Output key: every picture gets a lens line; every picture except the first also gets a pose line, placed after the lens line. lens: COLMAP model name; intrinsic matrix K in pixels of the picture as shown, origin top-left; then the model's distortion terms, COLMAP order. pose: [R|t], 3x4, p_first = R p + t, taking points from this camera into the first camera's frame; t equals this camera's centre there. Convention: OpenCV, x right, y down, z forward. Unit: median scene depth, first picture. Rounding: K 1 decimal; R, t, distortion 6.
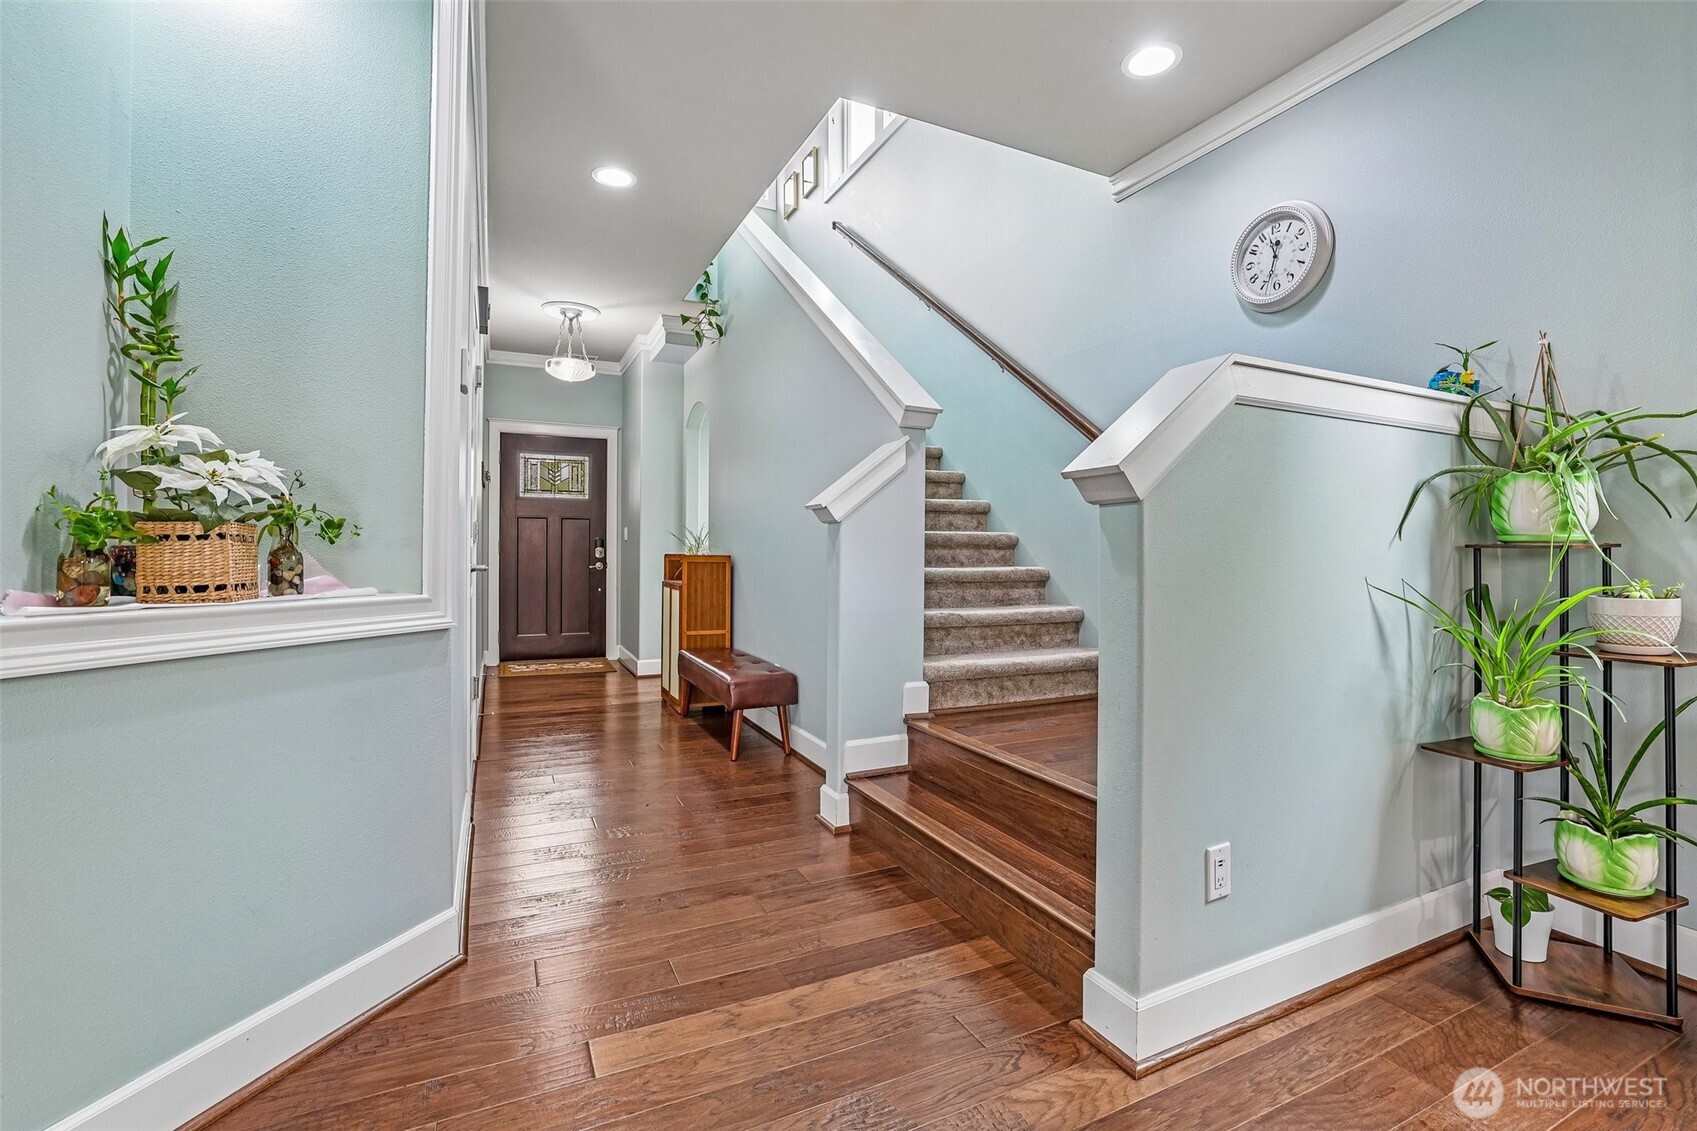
lens RADIAL K [[743.8, 0, 849.7], [0, 743.8, 548.0], [0, 0, 1]] dist [-0.026170, 0.000767]
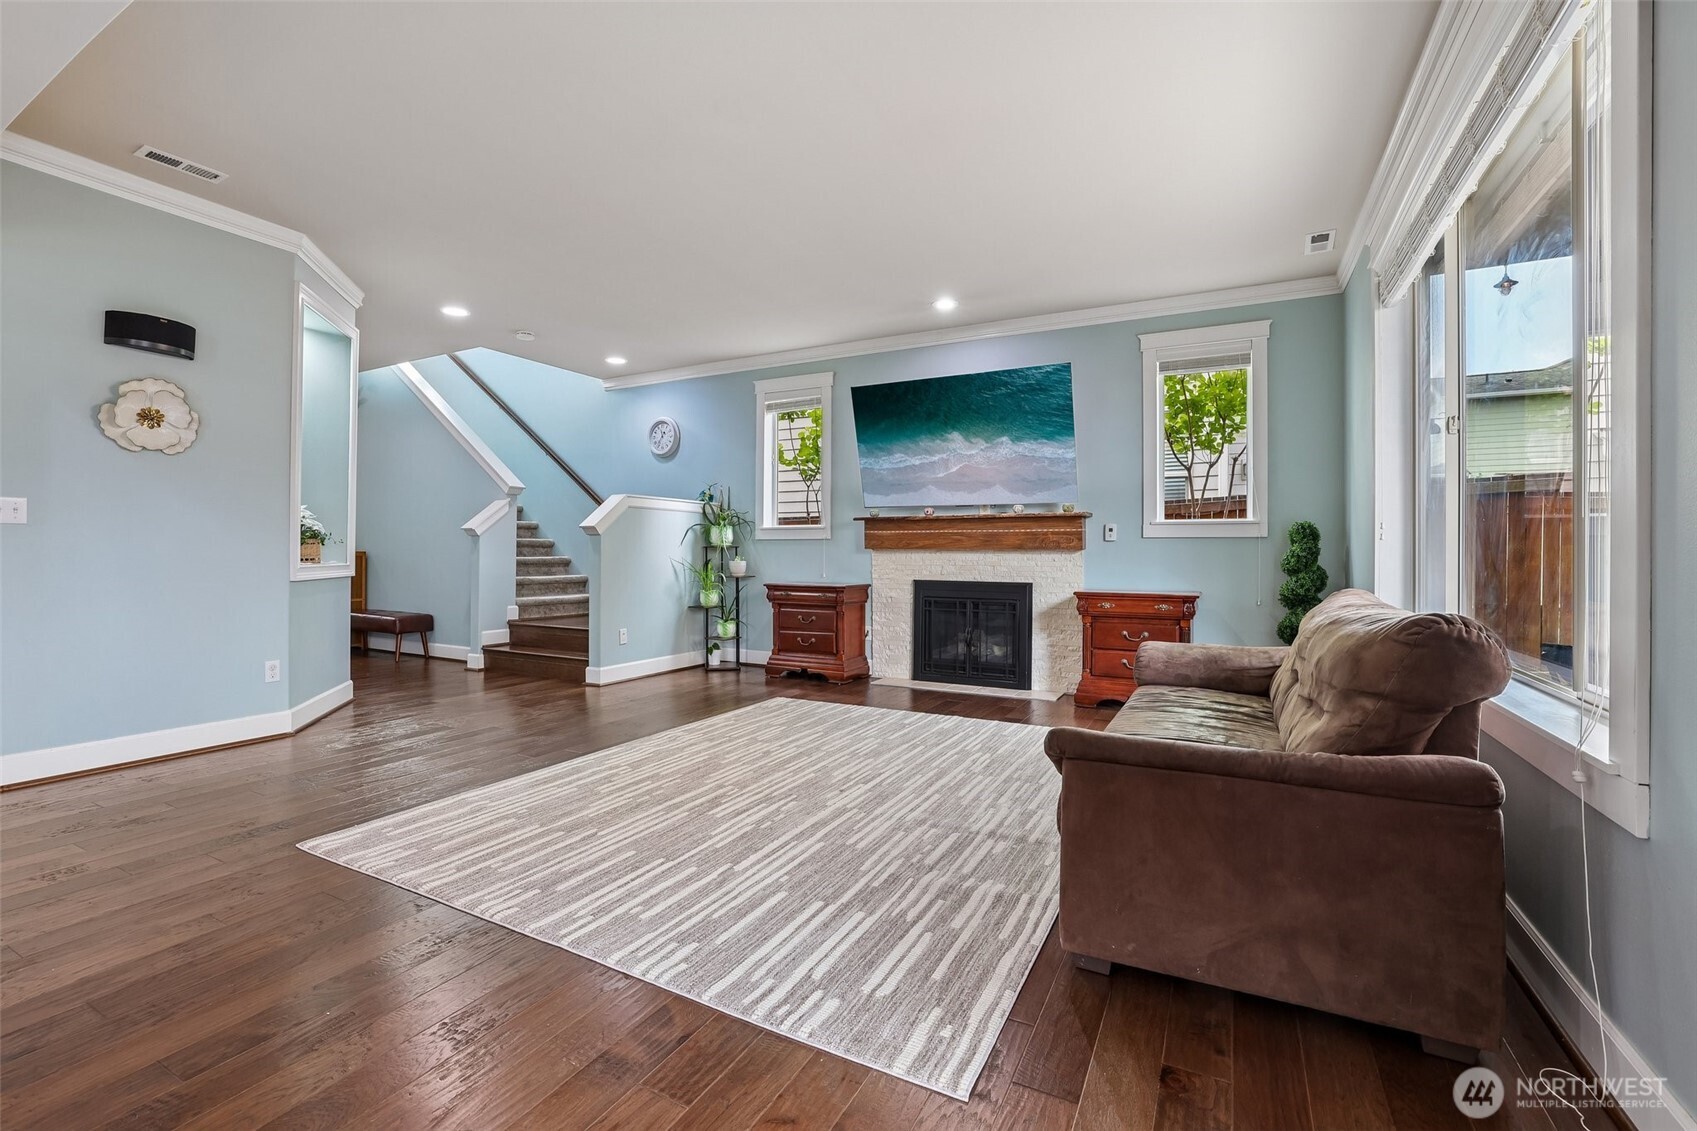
lens RADIAL K [[743.8, 0, 849.7], [0, 743.8, 548.0], [0, 0, 1]] dist [-0.026170, 0.000767]
pose [[0.804158, 0.003893, 0.594403, -0.459295], [-0.003942, 0.999991, -0.001216, 0.002025], [-0.594403, -0.001365, 0.804166, -1.542541]]
